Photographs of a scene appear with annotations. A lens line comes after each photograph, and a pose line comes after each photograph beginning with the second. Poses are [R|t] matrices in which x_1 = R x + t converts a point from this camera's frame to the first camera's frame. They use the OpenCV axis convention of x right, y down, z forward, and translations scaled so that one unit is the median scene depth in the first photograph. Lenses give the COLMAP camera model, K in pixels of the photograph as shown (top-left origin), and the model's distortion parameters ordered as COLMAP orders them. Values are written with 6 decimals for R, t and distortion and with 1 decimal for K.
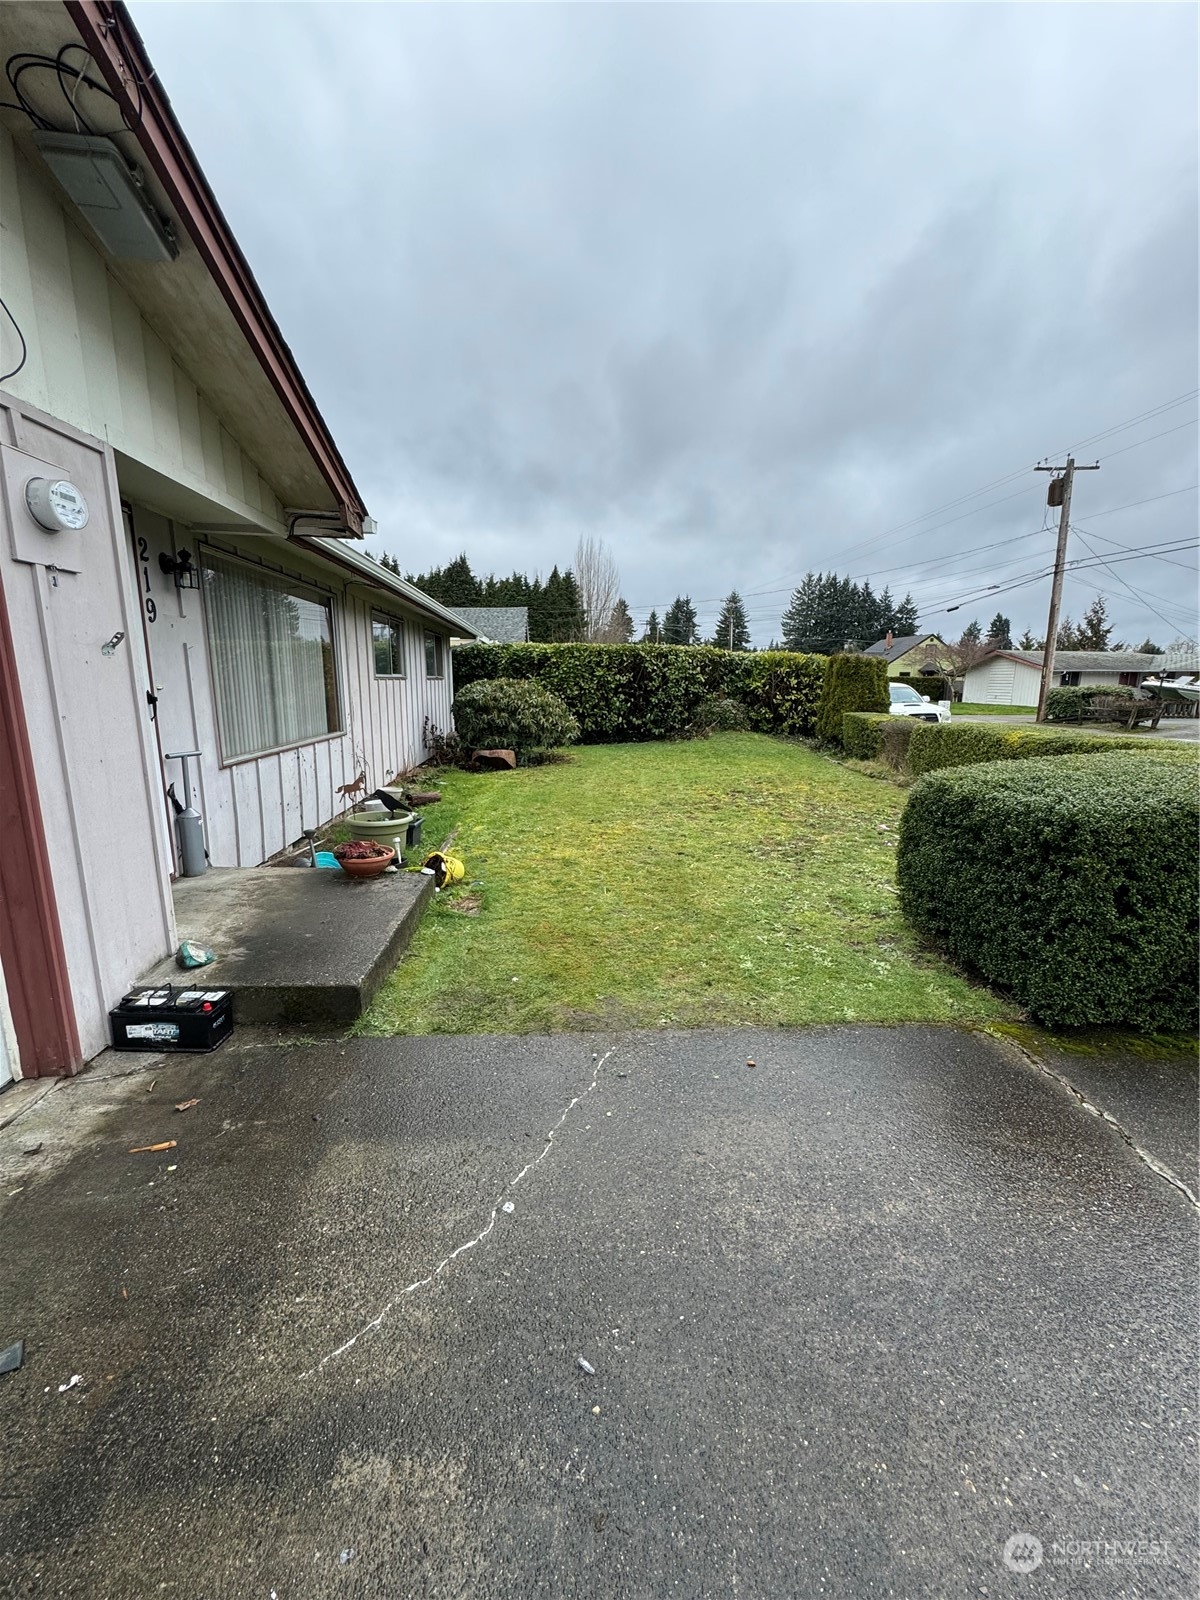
lens RADIAL K [[636.4, 0, 601.7], [0, 636.4, 801.6], [0, 0, 1]] dist [0.001029, -0.000340]
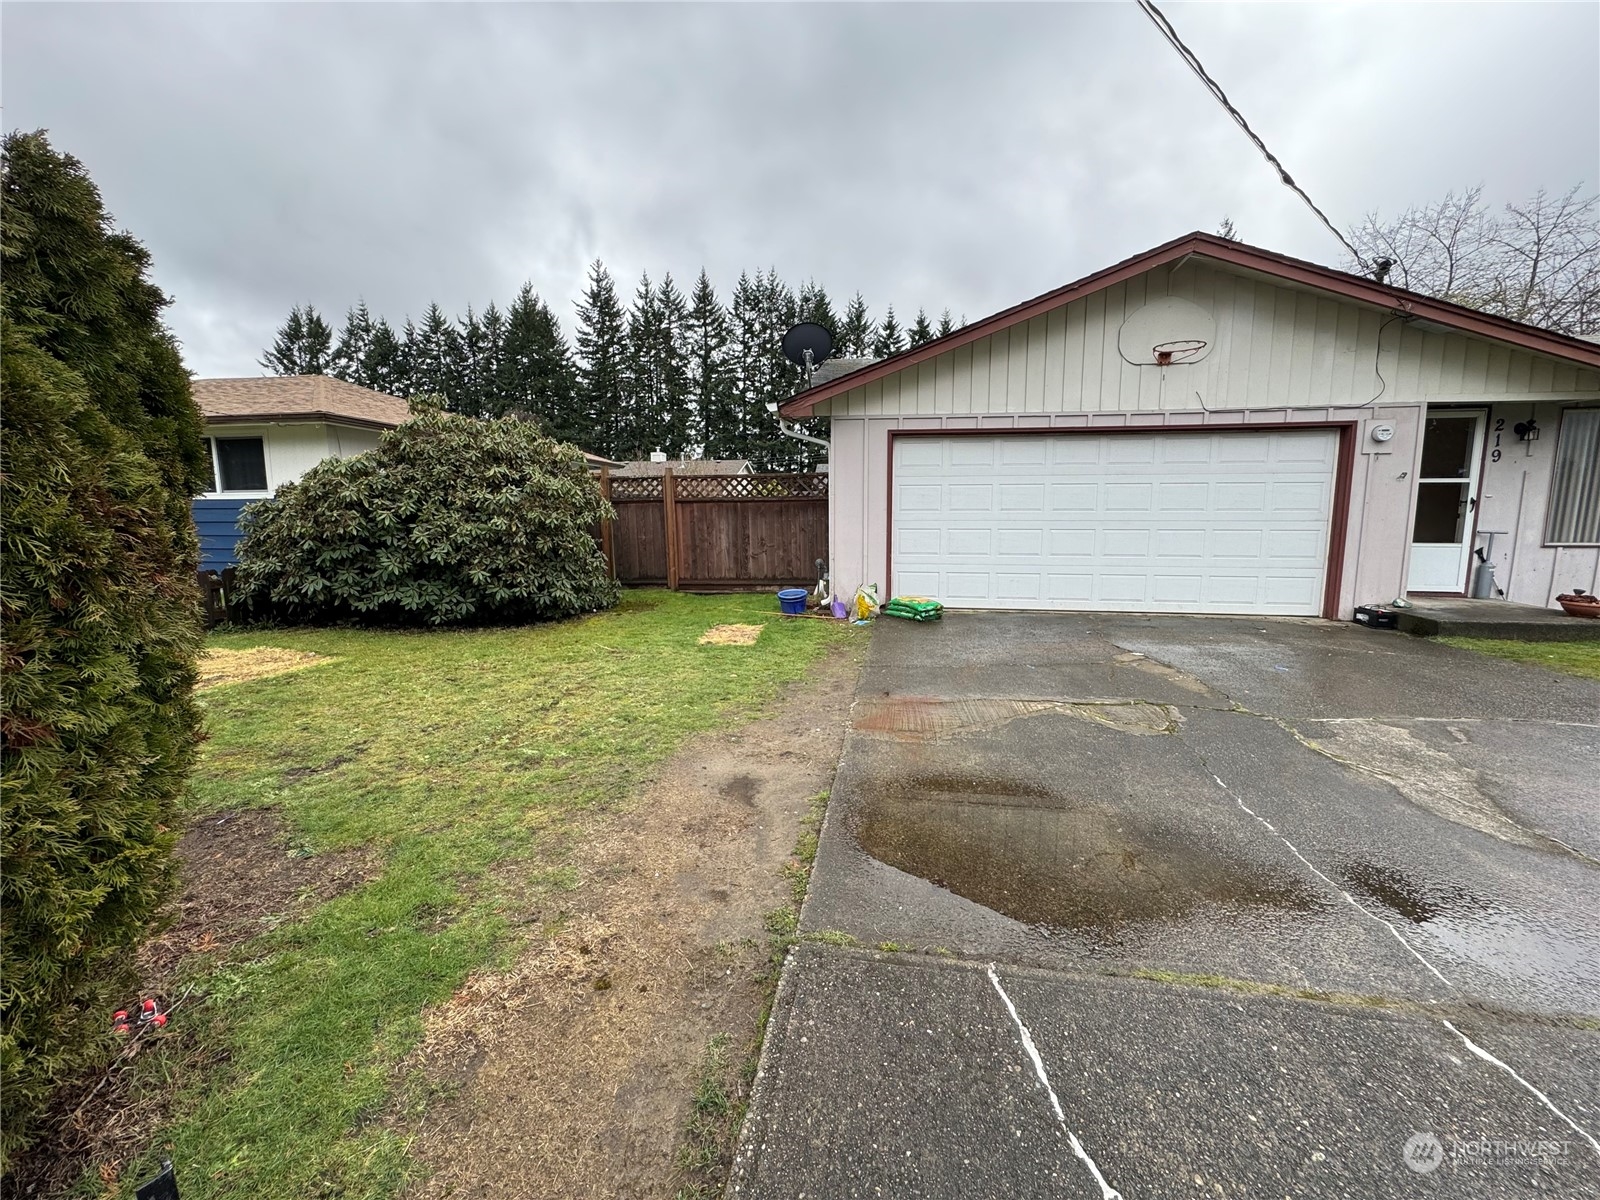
lens RADIAL K [[636.4, 0, 800.5], [0, 636.4, 585.8], [0, 0, 1]] dist [0.001029, -0.000340]
pose [[-0.233610, 0.112096, -0.965847, 2.480086], [-0.188224, 0.969329, 0.158026, 0.250844], [0.953938, 0.218712, -0.205346, -0.770624]]
